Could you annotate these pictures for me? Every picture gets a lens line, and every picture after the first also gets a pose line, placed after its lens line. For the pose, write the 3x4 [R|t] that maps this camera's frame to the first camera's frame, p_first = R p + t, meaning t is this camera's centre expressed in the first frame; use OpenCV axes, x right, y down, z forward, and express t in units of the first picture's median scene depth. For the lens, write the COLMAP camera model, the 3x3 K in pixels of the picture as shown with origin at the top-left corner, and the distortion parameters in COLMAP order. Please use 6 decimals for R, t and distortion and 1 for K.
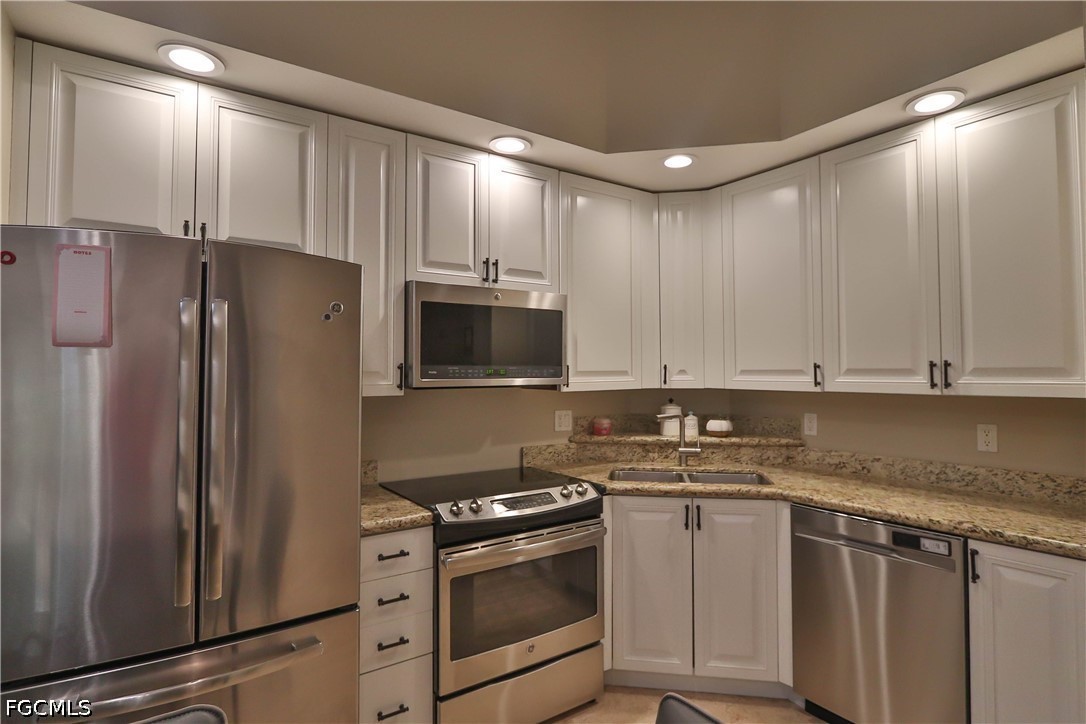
lens RADIAL K [[562.1, 0, 546.2], [0, 562.1, 354.7], [0, 0, 1]] dist [-0.015517, 0.001082]
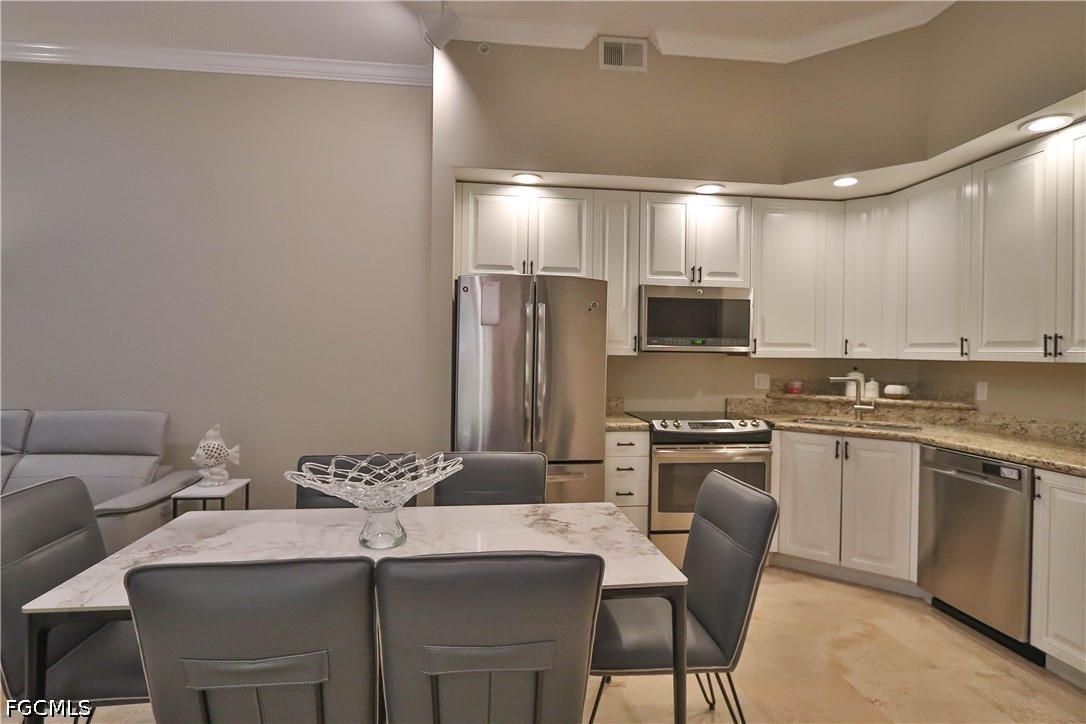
lens RADIAL K [[562.1, 0, 546.2], [0, 562.1, 354.7], [0, 0, 1]] dist [-0.015517, 0.001082]
pose [[0.881022, 0.017959, -0.472734, 0.265531], [-0.002824, 0.999461, 0.032706, 0.016544], [0.473067, -0.027480, 0.880598, -0.522911]]
